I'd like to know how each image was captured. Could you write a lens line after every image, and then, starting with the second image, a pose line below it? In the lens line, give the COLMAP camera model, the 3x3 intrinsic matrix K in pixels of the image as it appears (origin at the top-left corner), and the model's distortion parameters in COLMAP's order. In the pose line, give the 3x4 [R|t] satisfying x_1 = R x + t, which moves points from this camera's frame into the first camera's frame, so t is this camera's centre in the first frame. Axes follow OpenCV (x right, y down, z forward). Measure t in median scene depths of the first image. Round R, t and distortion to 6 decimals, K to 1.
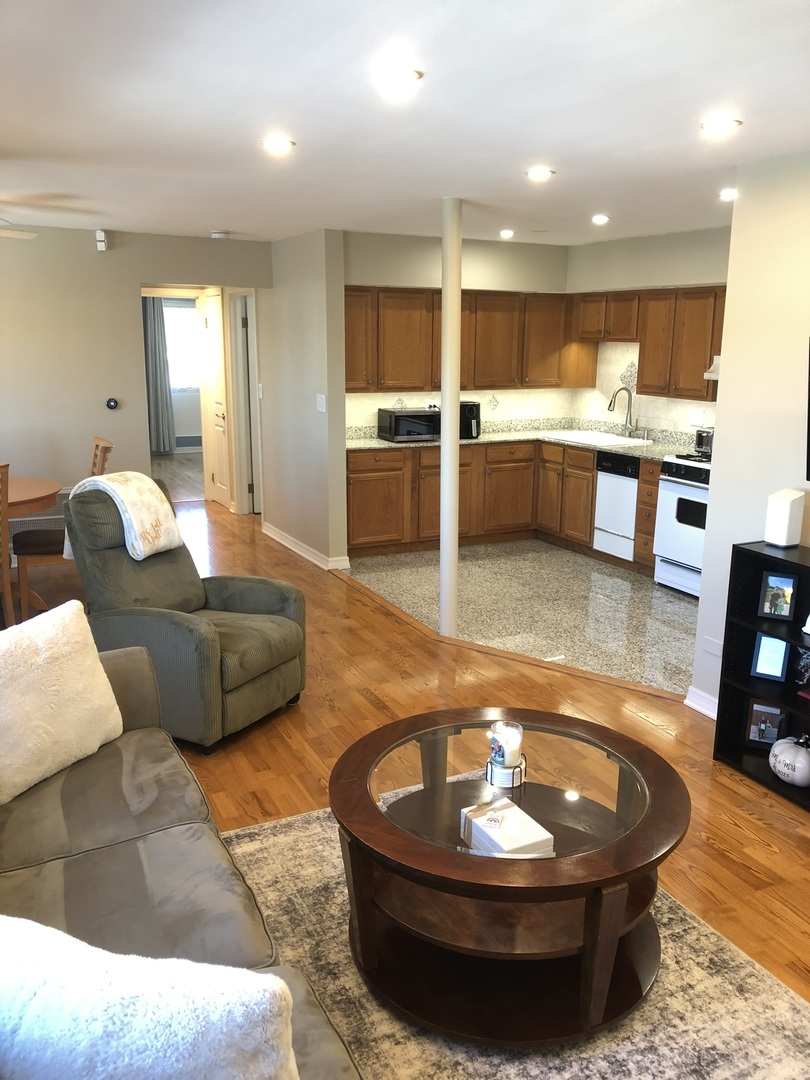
lens RADIAL K [[881.9, 0, 415.9], [0, 881.9, 552.2], [0, 0, 1]] dist [0.032497, -0.025087]
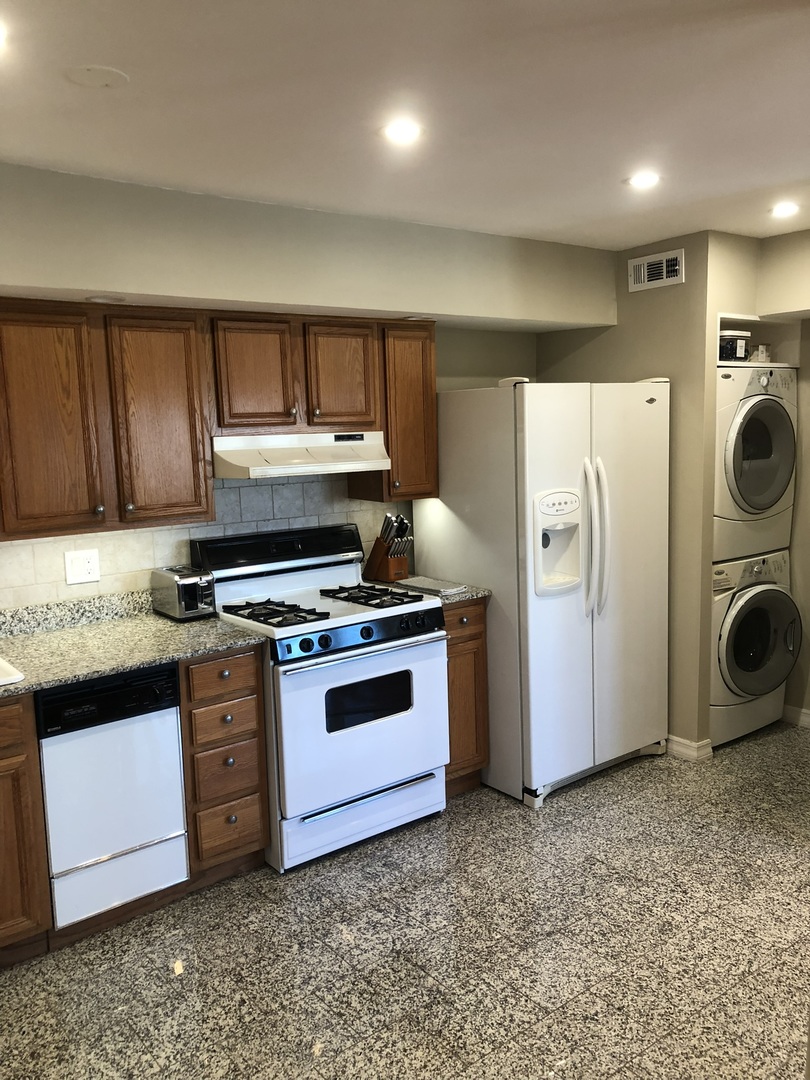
lens RADIAL K [[881.9, 0, 427.2], [0, 881.9, 544.5], [0, 0, 1]] dist [0.032497, -0.025087]
pose [[-0.199191, -0.146733, 0.968913, -0.197768], [0.259735, 0.945460, 0.196578, -0.206196], [-0.944913, 0.290817, -0.150215, 0.866814]]
